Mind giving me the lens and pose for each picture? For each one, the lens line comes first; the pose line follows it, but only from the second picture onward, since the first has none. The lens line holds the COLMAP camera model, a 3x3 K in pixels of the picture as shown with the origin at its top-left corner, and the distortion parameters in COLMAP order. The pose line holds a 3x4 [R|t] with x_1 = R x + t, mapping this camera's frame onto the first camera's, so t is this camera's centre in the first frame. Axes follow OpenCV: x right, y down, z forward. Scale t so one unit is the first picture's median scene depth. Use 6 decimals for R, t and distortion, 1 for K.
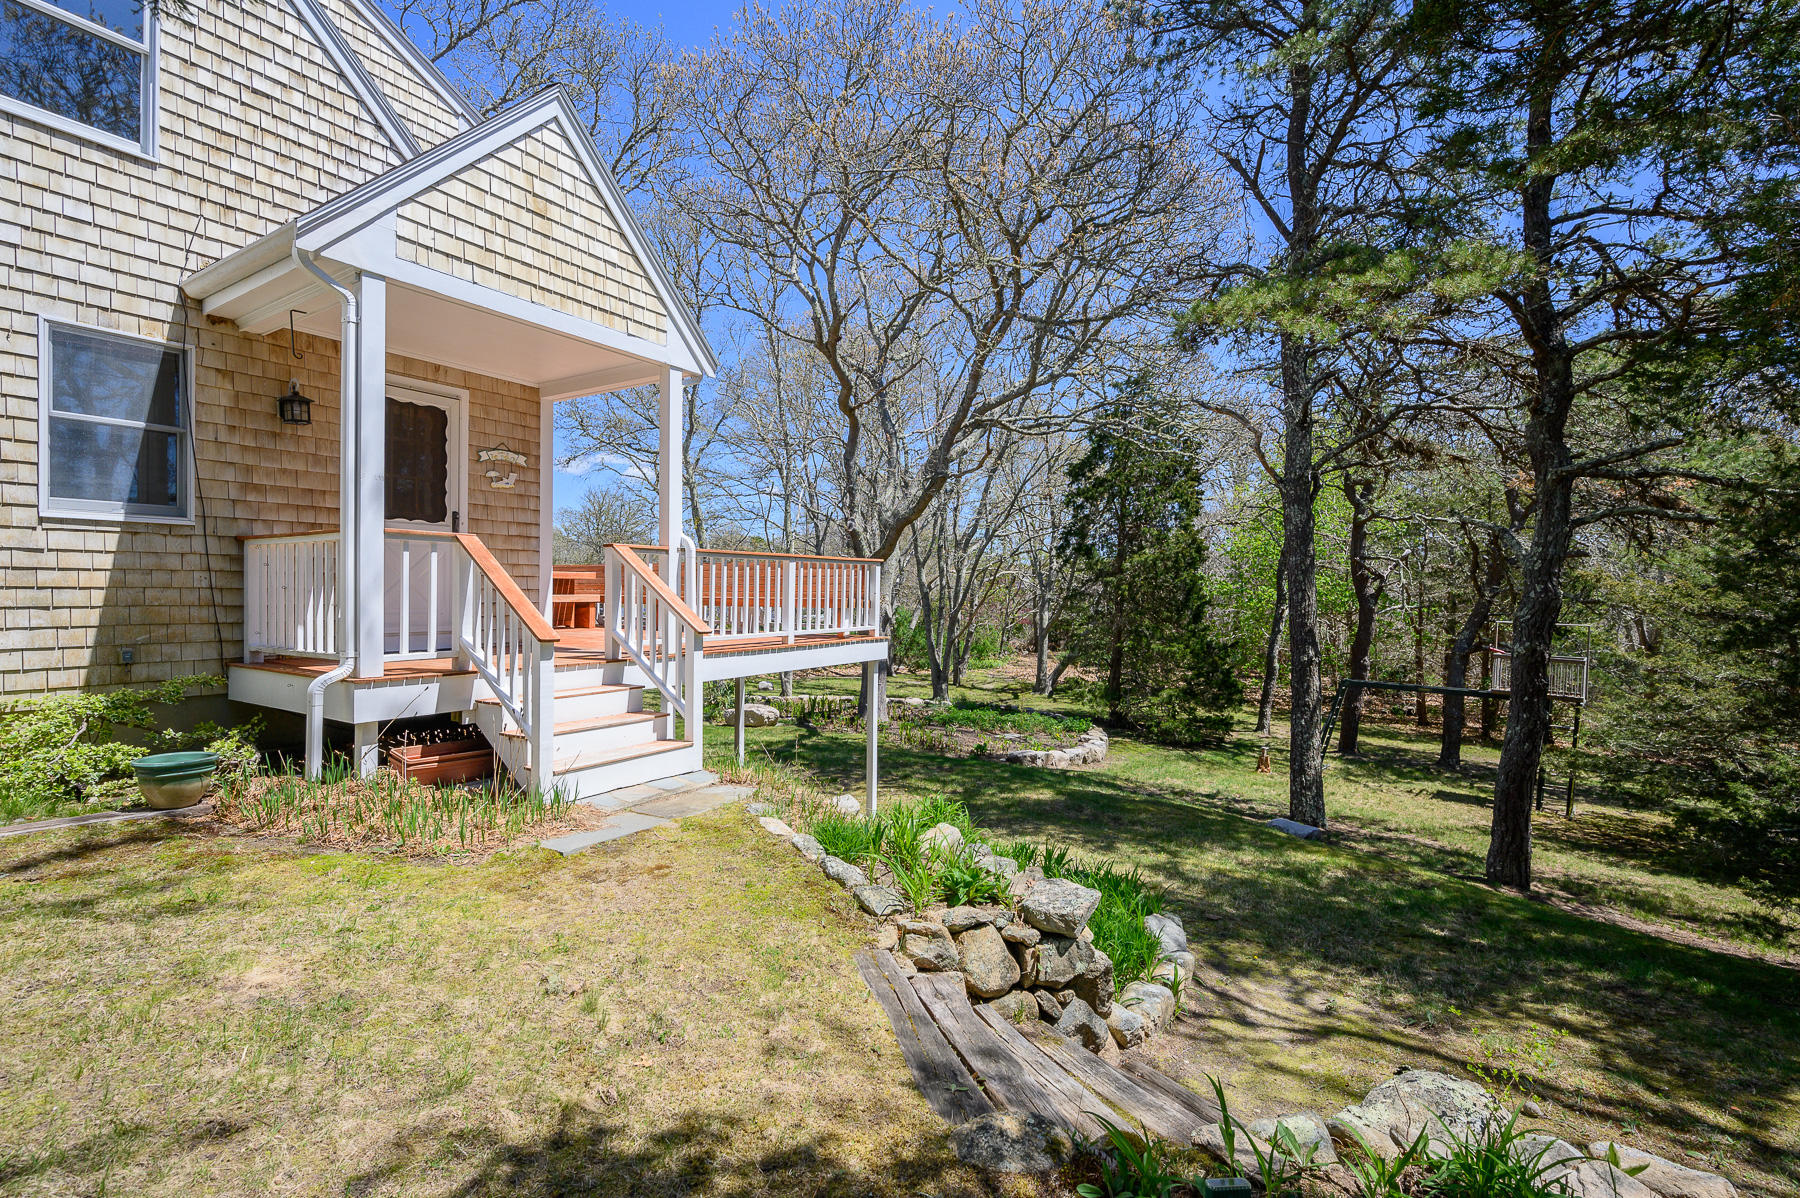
lens RADIAL K [[804.9, 0, 903.1], [0, 804.9, 577.2], [0, 0, 1]] dist [-0.002814, -0.000347]
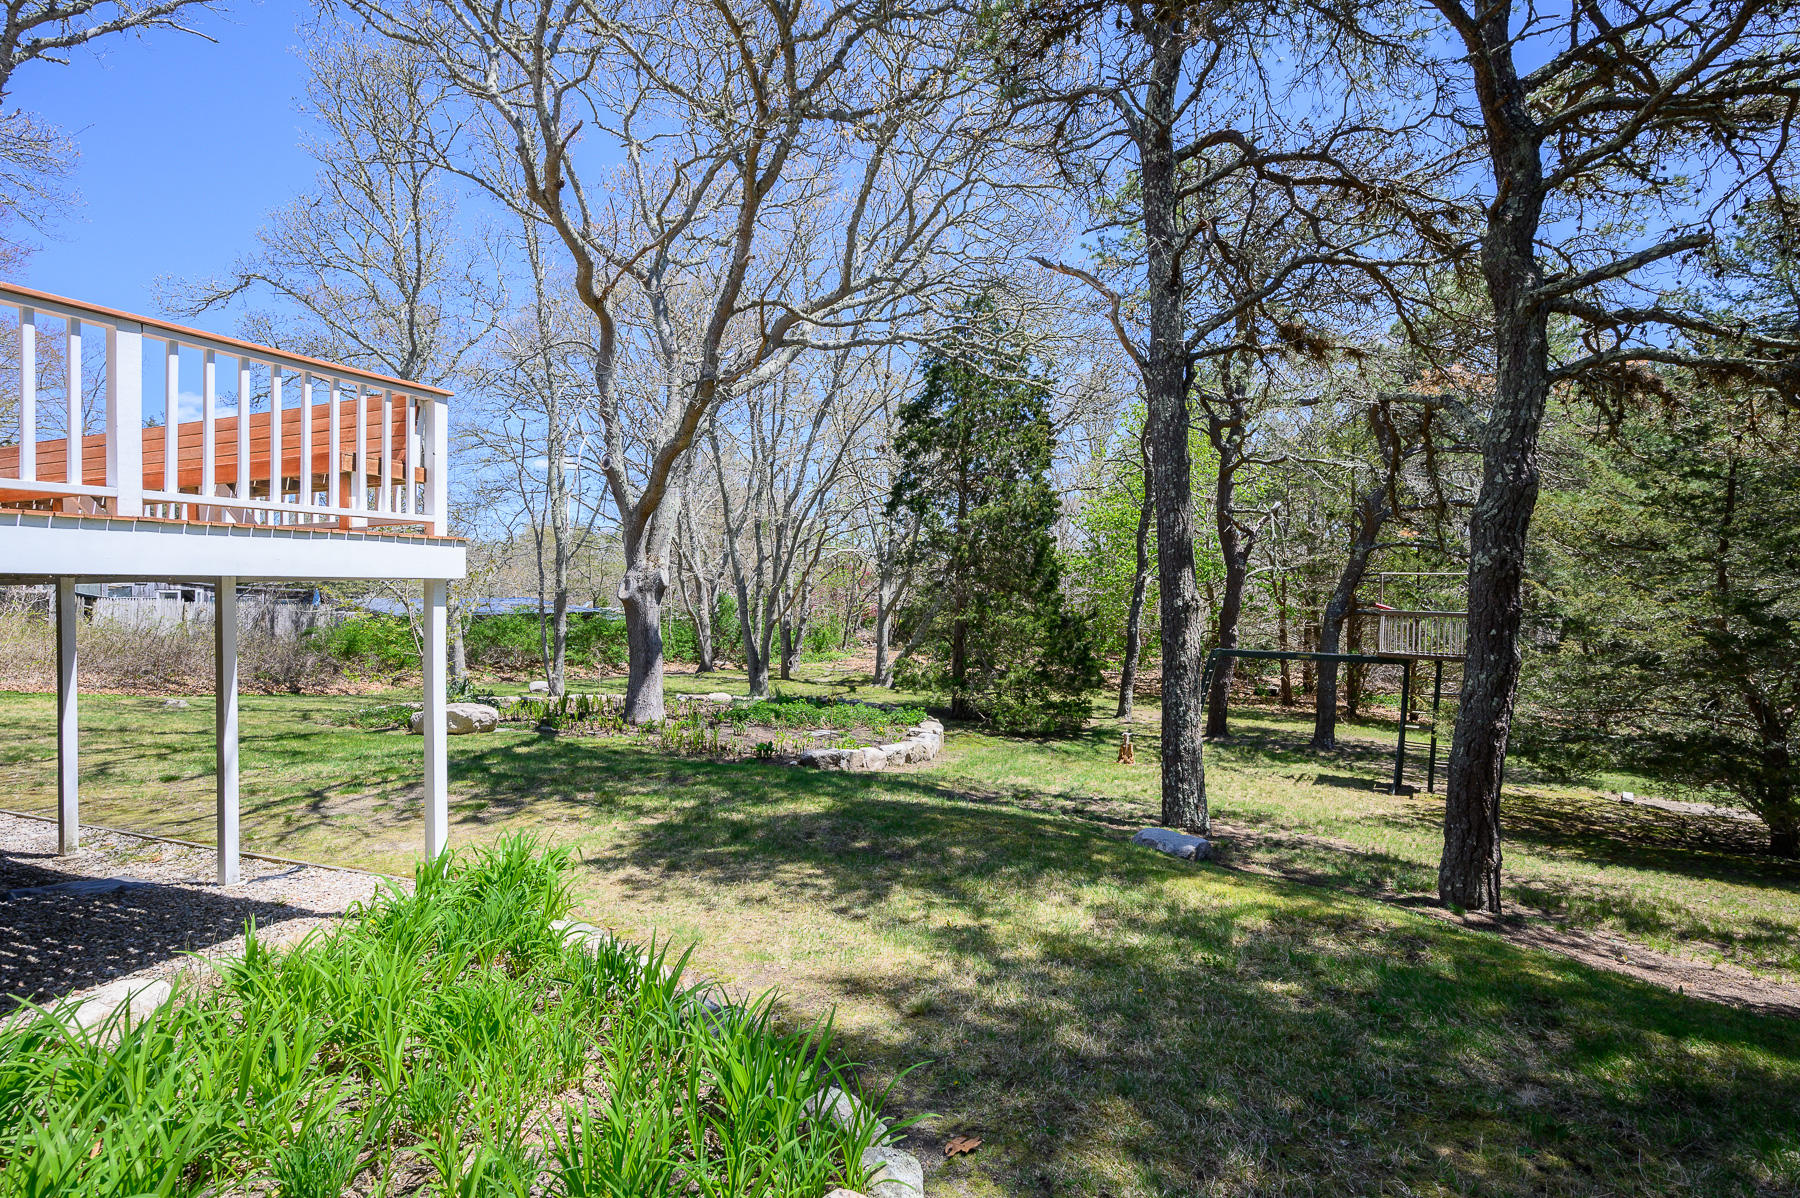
lens RADIAL K [[877.7, 0, 897.4], [0, 877.7, 566.6], [0, 0, 1]] dist [-0.001548, -0.000097]
pose [[0.985379, -0.010622, 0.170047, 0.053009], [0.010882, 0.999941, -0.000599, 0.031491], [-0.170031, 0.002441, 0.985436, 0.122409]]
